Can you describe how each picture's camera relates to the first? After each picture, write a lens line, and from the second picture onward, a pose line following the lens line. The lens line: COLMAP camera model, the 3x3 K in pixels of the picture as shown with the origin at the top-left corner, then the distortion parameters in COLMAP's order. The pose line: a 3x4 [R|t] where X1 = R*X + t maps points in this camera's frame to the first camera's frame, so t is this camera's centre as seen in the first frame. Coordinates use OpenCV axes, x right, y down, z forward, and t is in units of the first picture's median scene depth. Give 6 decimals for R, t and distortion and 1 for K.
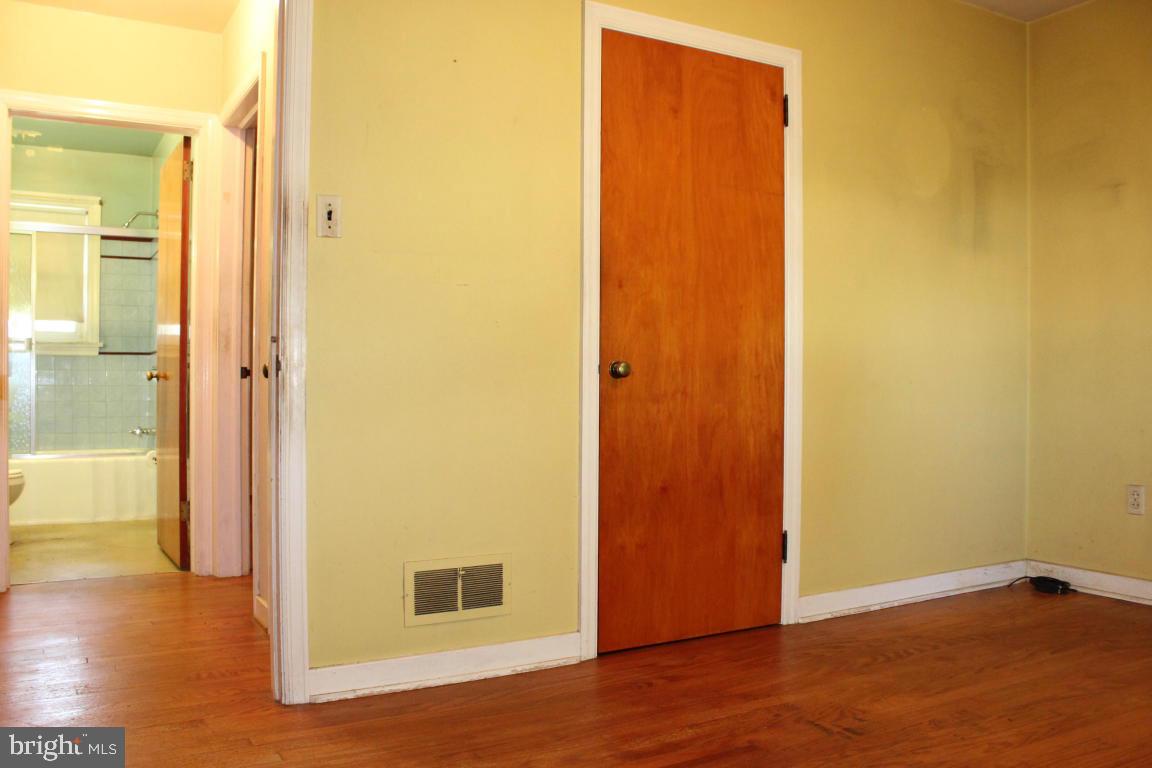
lens RADIAL K [[958.9, 0, 553.1], [0, 958.9, 397.7], [0, 0, 1]] dist [-0.162906, 0.146826]
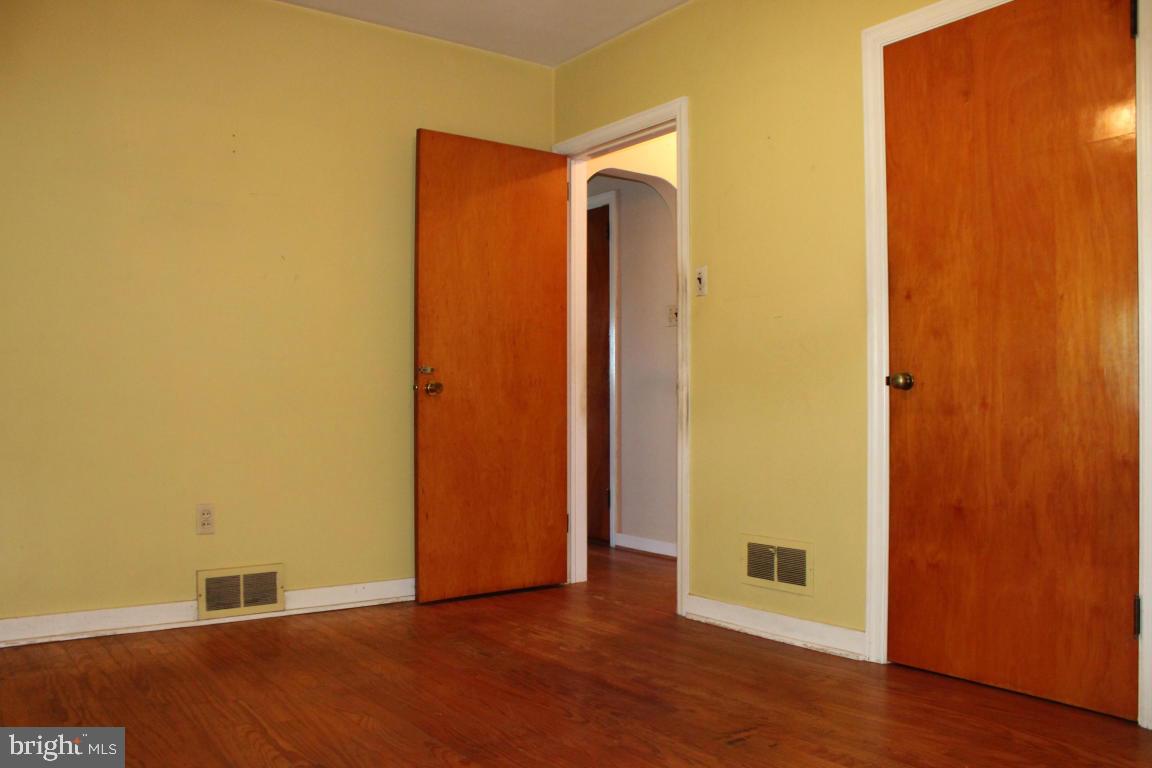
lens RADIAL K [[958.9, 0, 553.1], [0, 958.9, 397.7], [0, 0, 1]] dist [-0.162906, 0.146826]
pose [[0.109647, -0.008820, -0.993931, 0.981642], [-0.009973, 0.999901, -0.009973, 0.001289], [0.993921, 0.011006, 0.109548, 0.520157]]
